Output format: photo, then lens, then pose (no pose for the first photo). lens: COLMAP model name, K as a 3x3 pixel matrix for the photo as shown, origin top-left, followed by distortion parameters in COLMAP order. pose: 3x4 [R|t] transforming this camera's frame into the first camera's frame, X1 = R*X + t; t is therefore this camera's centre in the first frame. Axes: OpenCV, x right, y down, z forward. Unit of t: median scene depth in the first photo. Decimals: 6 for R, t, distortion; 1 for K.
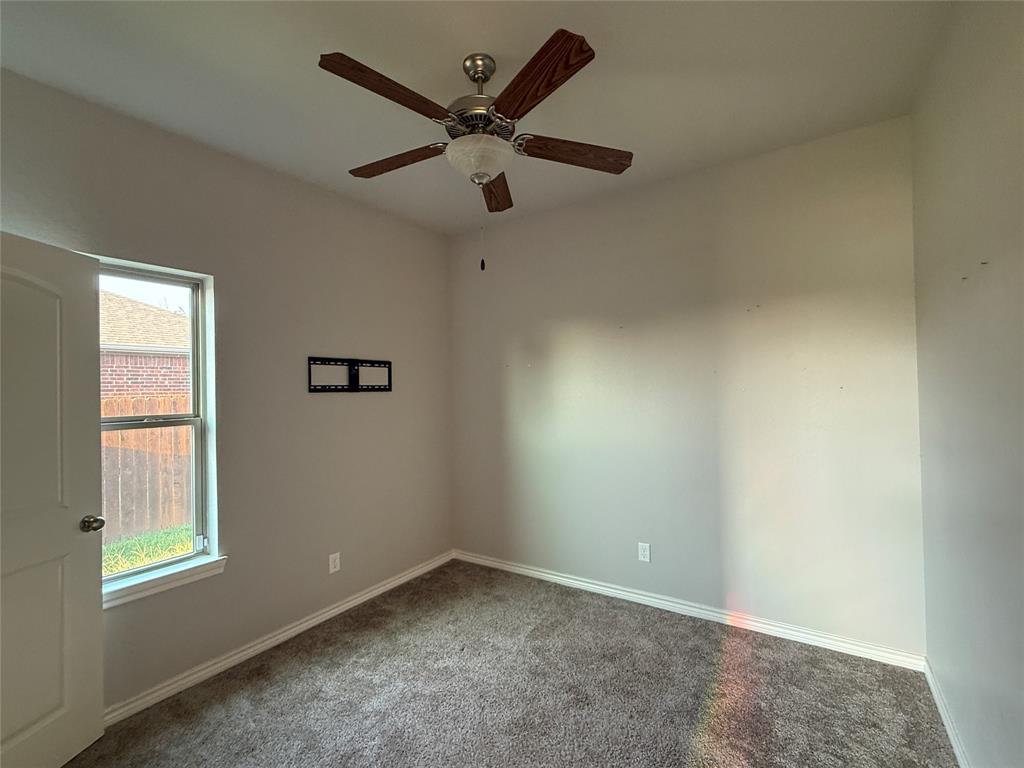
lens RADIAL K [[452.6, 0, 508.7], [0, 452.6, 383.1], [0, 0, 1]] dist [-0.000262, -0.000422]
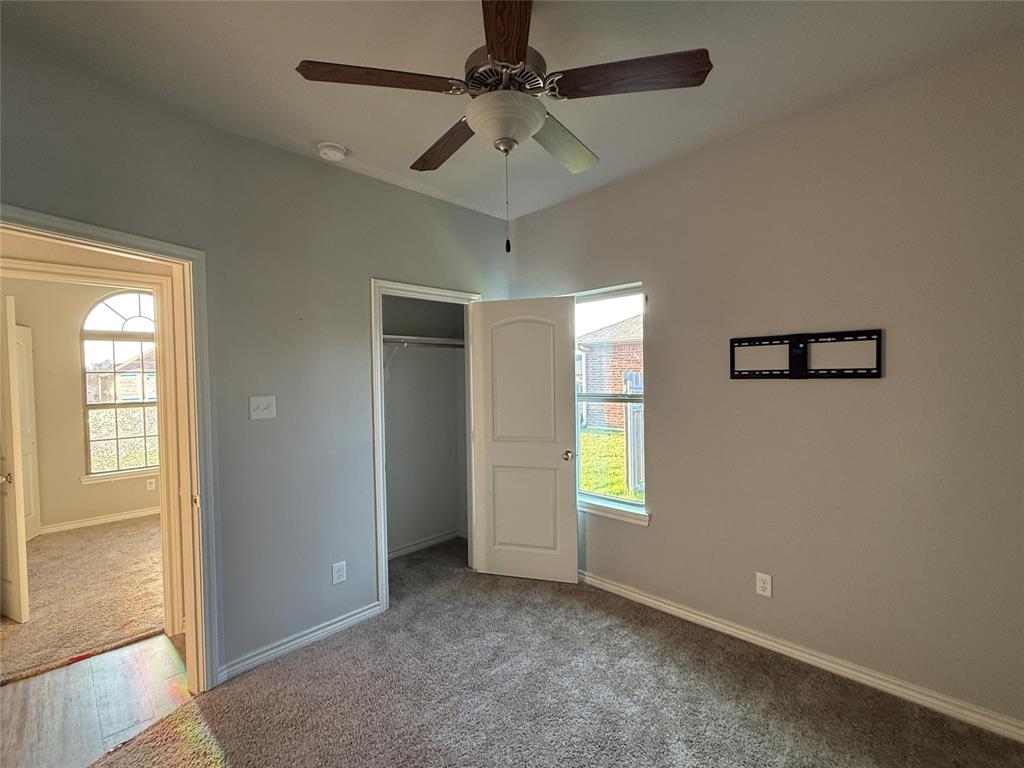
lens RADIAL K [[452.6, 0, 517.3], [0, 452.6, 386.1], [0, 0, 1]] dist [-0.000262, -0.000422]
pose [[-0.163011, 0.039765, -0.985823, 0.486357], [0.030908, 0.998903, 0.035181, -0.008862], [0.986140, -0.024735, -0.164062, 0.694578]]
